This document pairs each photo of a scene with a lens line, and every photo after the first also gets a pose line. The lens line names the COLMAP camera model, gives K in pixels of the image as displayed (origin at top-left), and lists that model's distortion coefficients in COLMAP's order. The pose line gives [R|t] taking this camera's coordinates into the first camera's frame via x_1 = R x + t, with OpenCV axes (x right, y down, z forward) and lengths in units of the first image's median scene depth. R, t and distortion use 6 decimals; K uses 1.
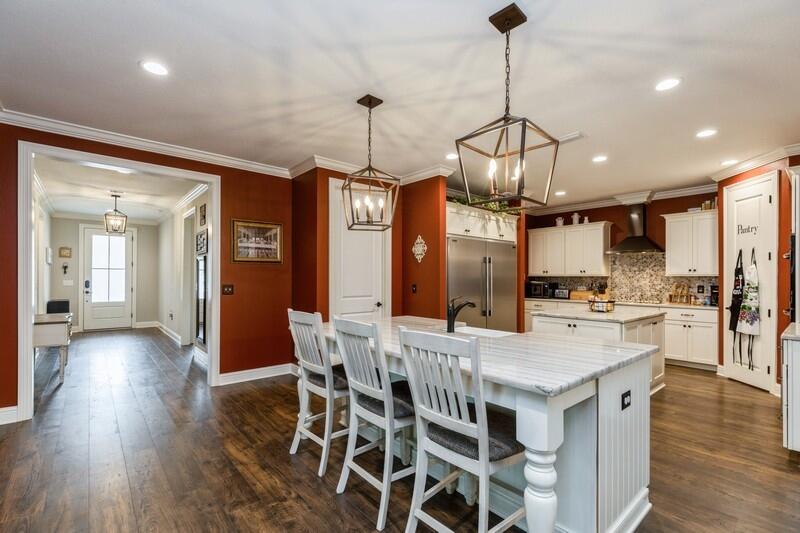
lens RADIAL K [[364.1, 0, 403.5], [0, 364.1, 277.2], [0, 0, 1]] dist [0.002317, 0.001610]
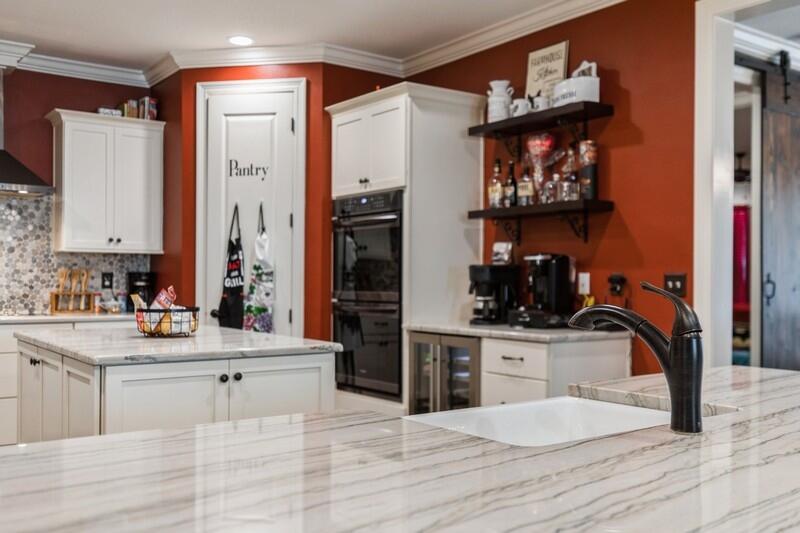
lens RADIAL K [[791.8, 0, 399.9], [0, 791.8, 273.8], [0, 0, 1]] dist [0.006893, 0.000000]
pose [[0.087579, 0.000647, 0.996157, -0.211547], [-0.009234, 0.999957, 0.000162, 0.022138], [-0.996115, -0.009212, 0.087581, 0.563916]]
